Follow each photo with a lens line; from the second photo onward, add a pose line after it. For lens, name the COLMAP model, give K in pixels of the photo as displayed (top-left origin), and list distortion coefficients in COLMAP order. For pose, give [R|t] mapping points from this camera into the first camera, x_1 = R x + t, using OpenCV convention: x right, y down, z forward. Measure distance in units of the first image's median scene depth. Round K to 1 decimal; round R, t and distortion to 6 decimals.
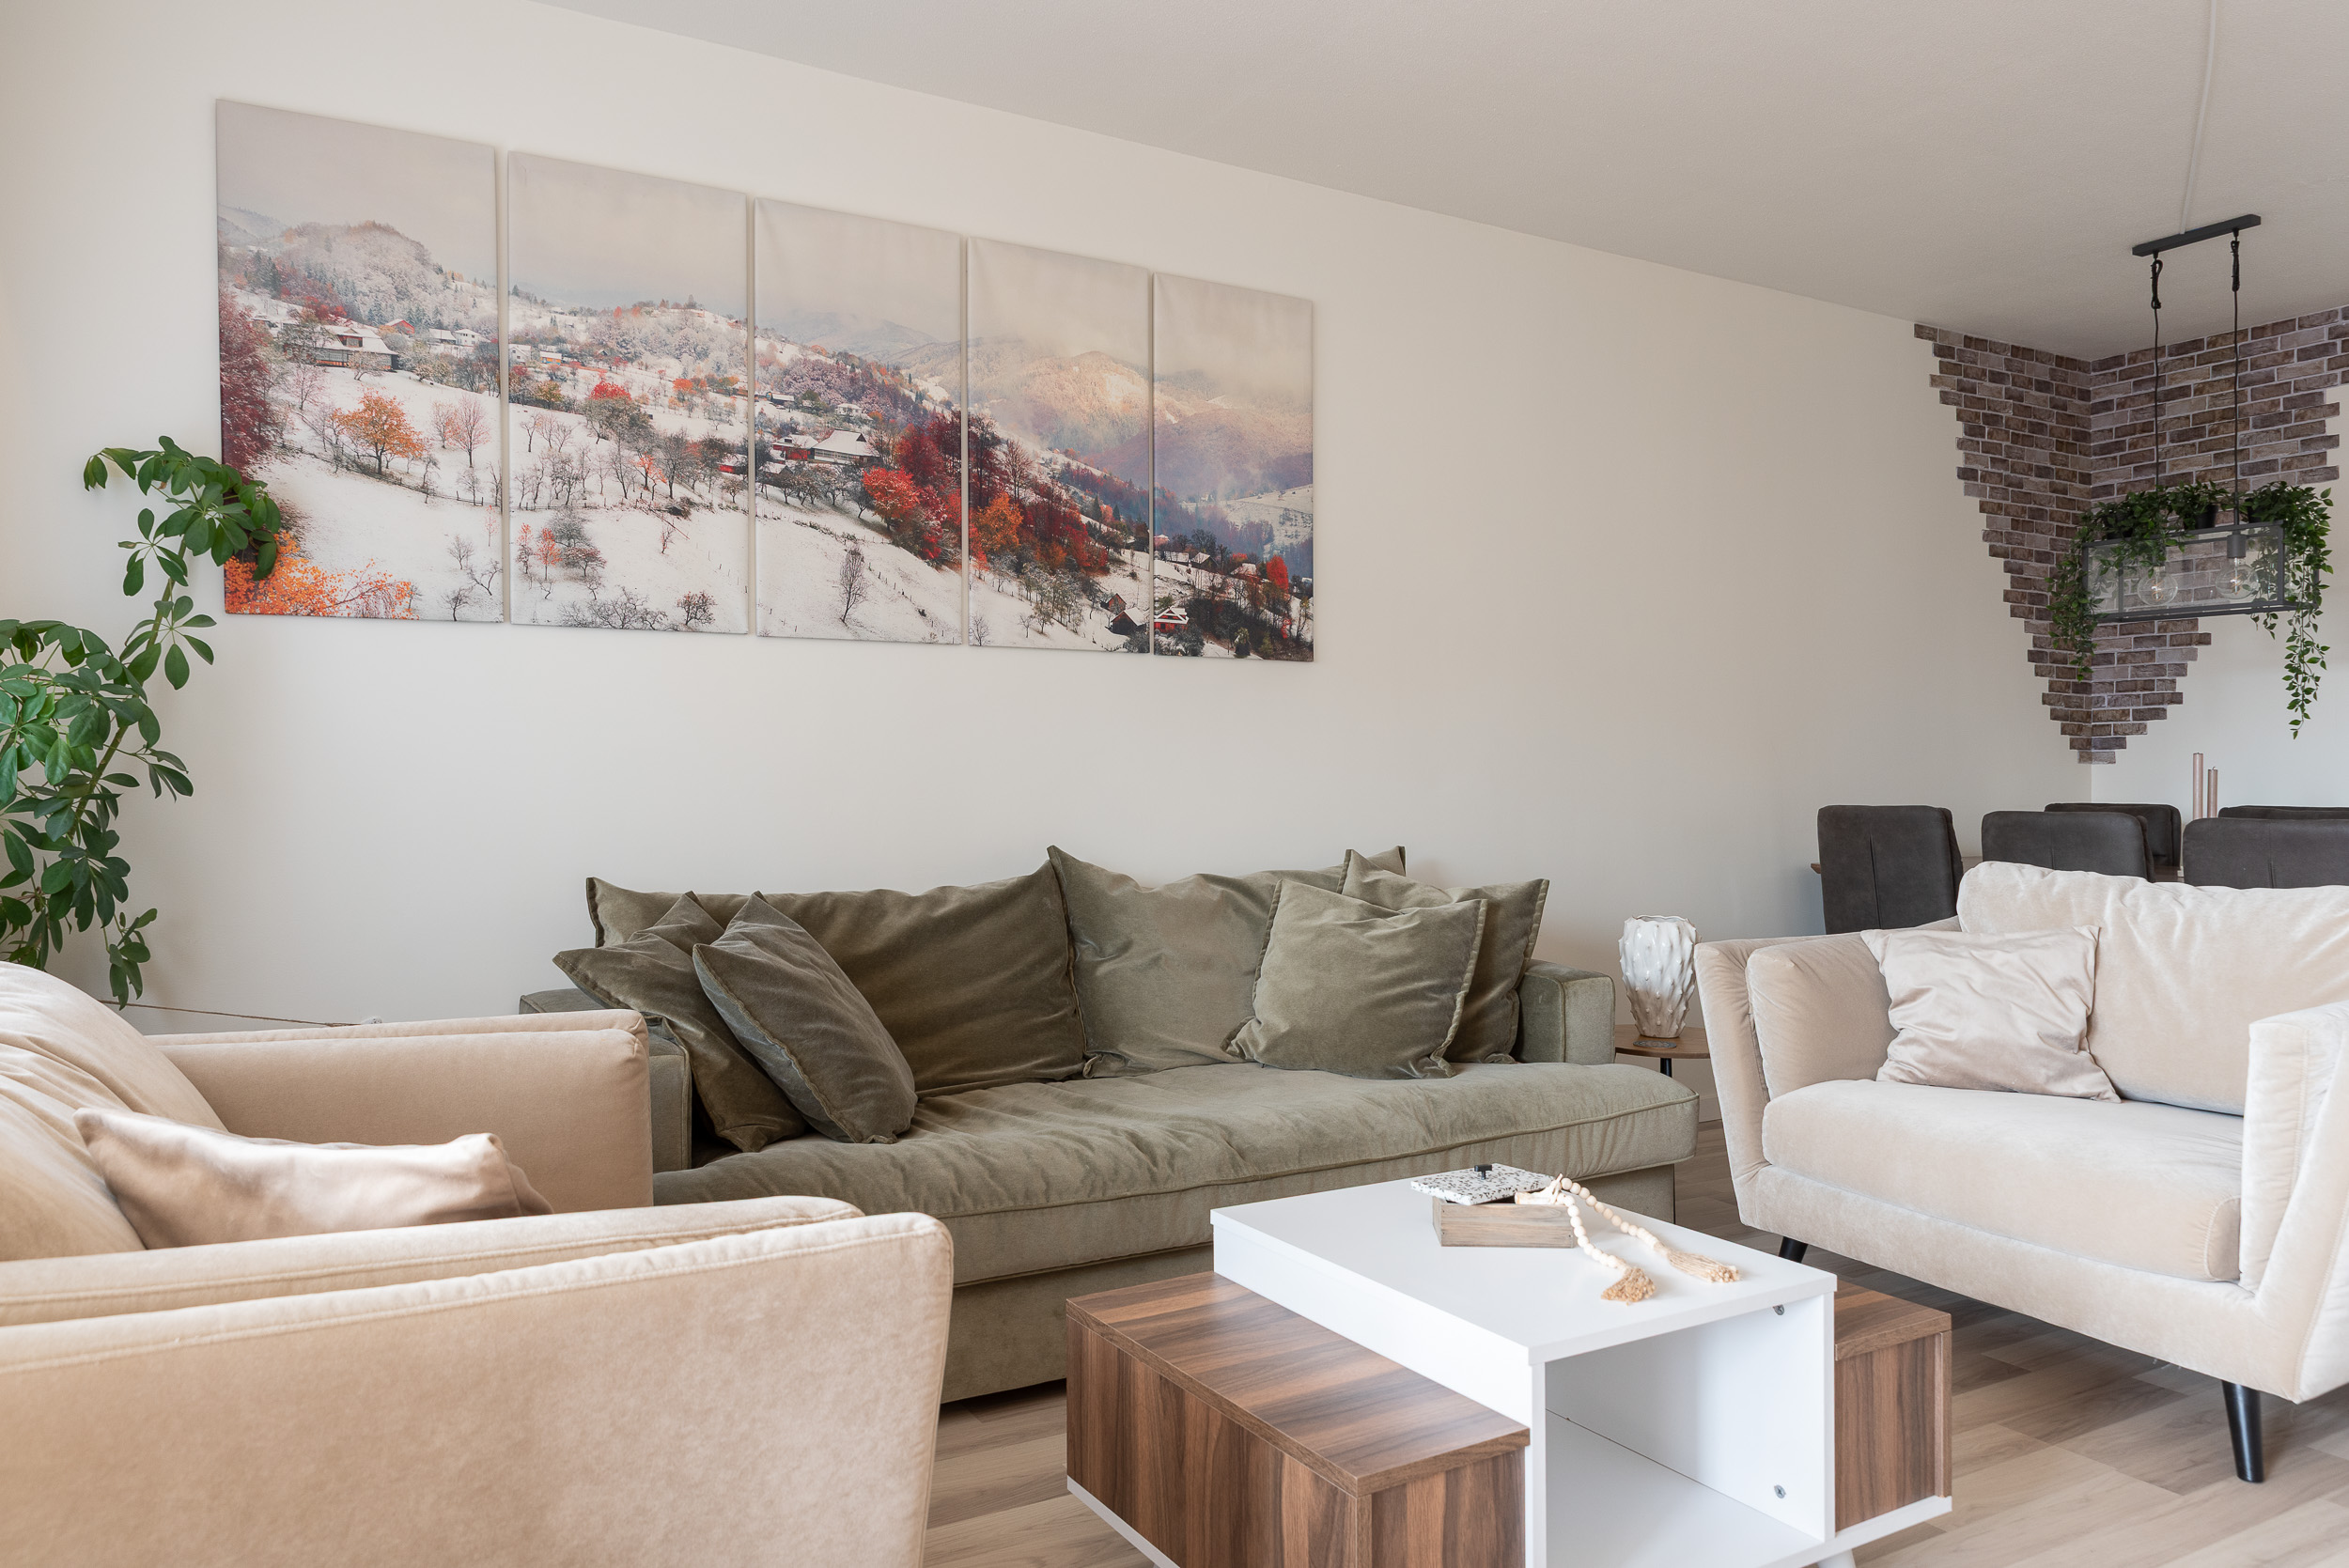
lens RADIAL K [[1603.9, 0, 1165.5], [0, 1603.9, 774.4], [0, 0, 1]] dist [0.003408, 0.003794]
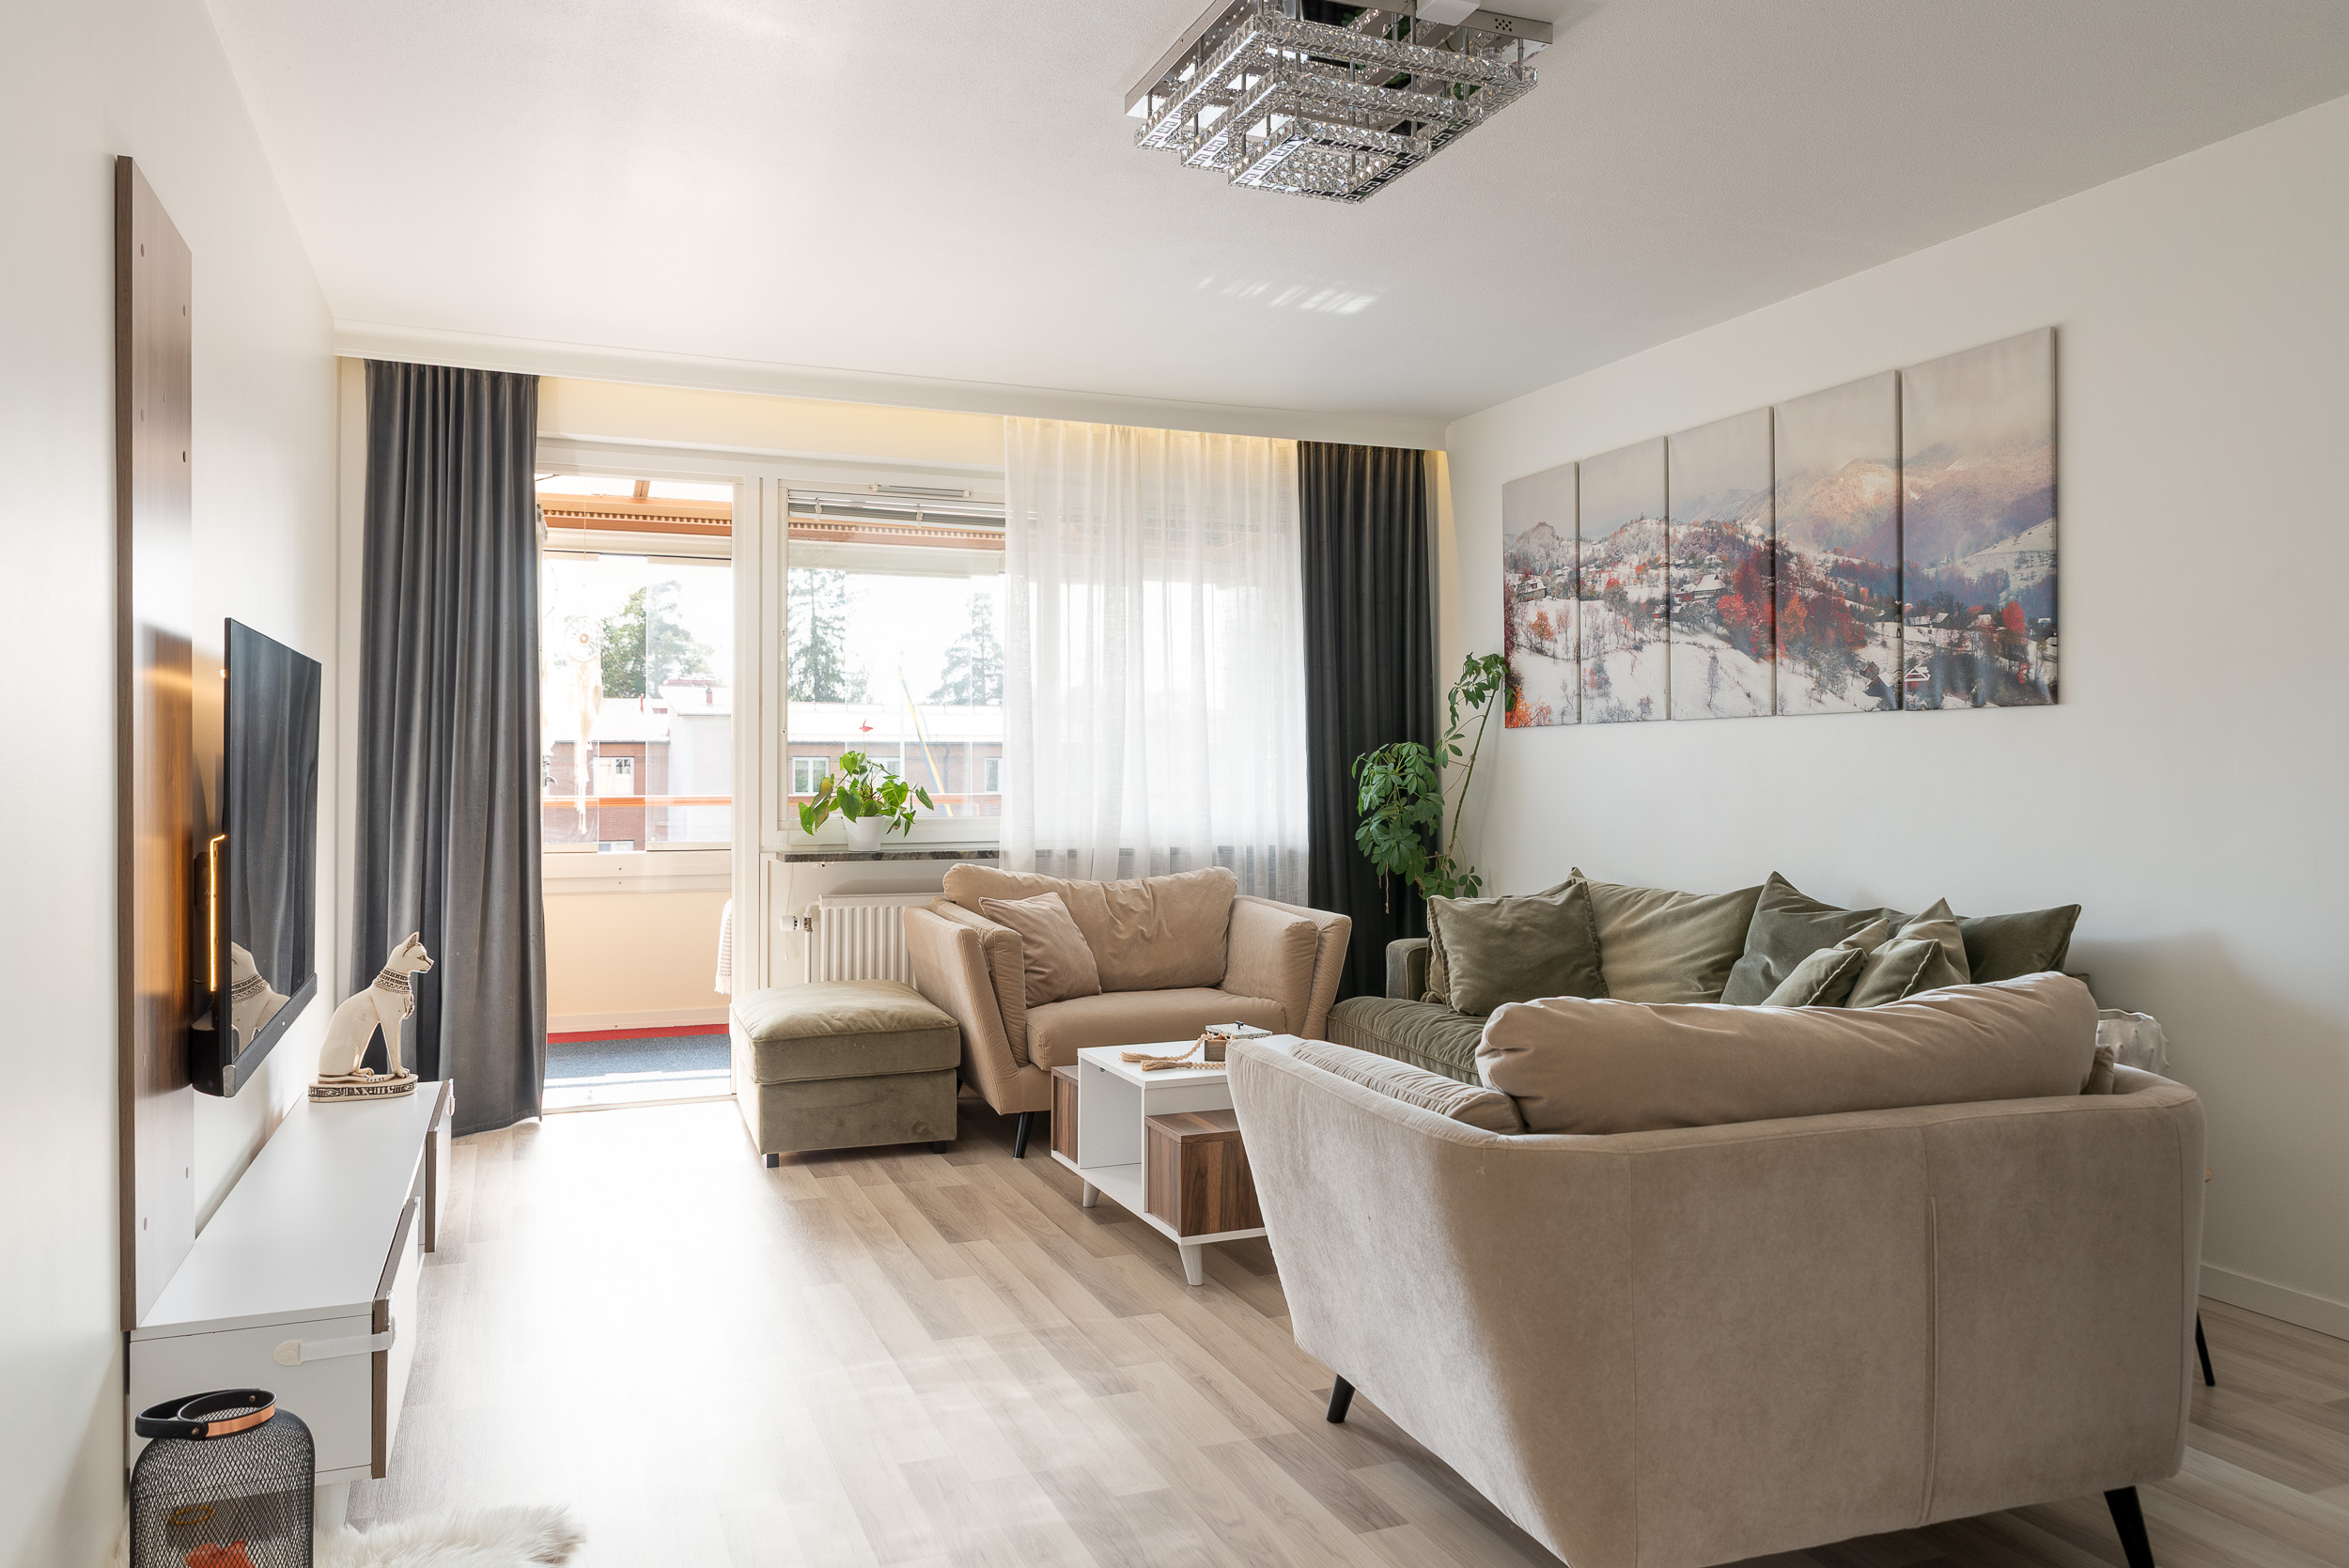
lens RADIAL K [[1603.9, 0, 1167.3], [0, 1603.9, 778.6], [0, 0, 1]] dist [0.003408, 0.003794]
pose [[-0.137114, 0.001801, -0.990554, 1.236513], [-0.000865, 0.999998, 0.001938, -0.031141], [0.990555, 0.001122, -0.137113, 0.681078]]
